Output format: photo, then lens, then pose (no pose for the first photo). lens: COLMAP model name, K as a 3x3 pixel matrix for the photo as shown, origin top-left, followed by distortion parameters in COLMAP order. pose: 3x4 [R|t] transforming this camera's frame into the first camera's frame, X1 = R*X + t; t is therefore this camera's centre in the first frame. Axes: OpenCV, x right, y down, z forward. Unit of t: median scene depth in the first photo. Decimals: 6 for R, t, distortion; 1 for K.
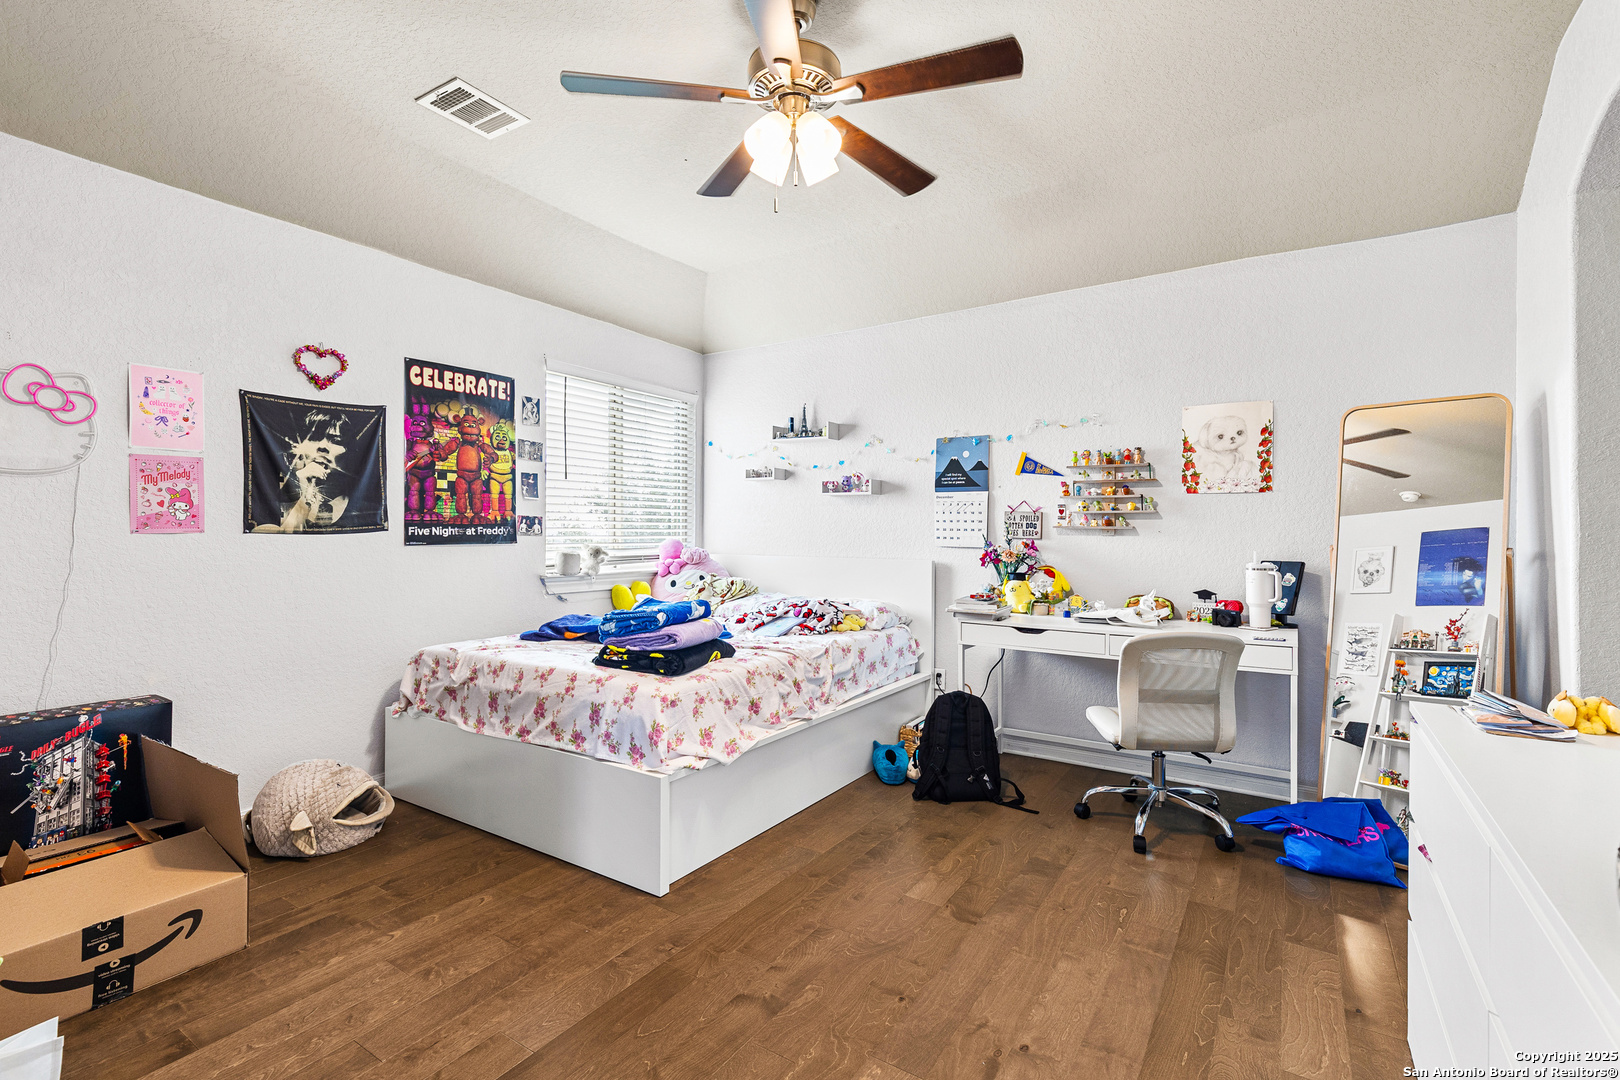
lens RADIAL K [[734.6, 0, 815.7], [0, 734.6, 539.4], [0, 0, 1]] dist [0.008986, -0.001423]
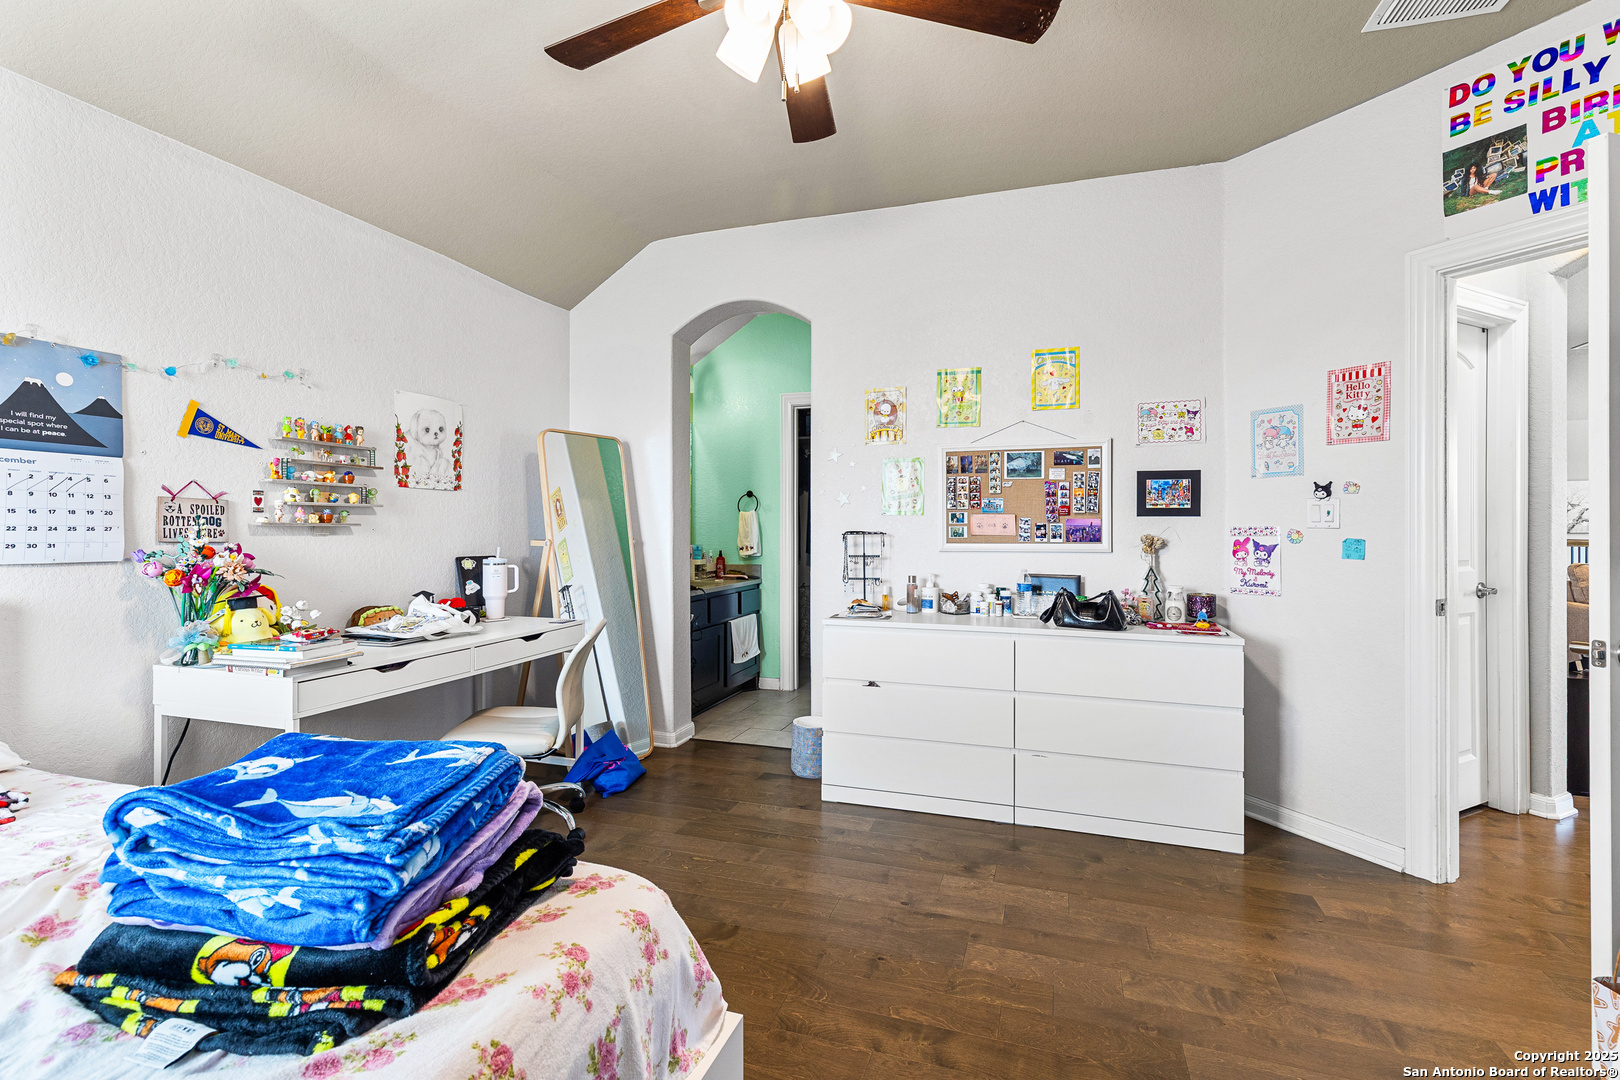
lens RADIAL K [[734.6, 0, 815.5], [0, 734.6, 528.1], [0, 0, 1]] dist [0.008986, -0.001423]
pose [[-0.256736, -0.007917, 0.966449, -0.475684], [0.007433, 0.999921, 0.010165, -0.016595], [-0.966453, 0.009794, -0.256656, 0.709903]]
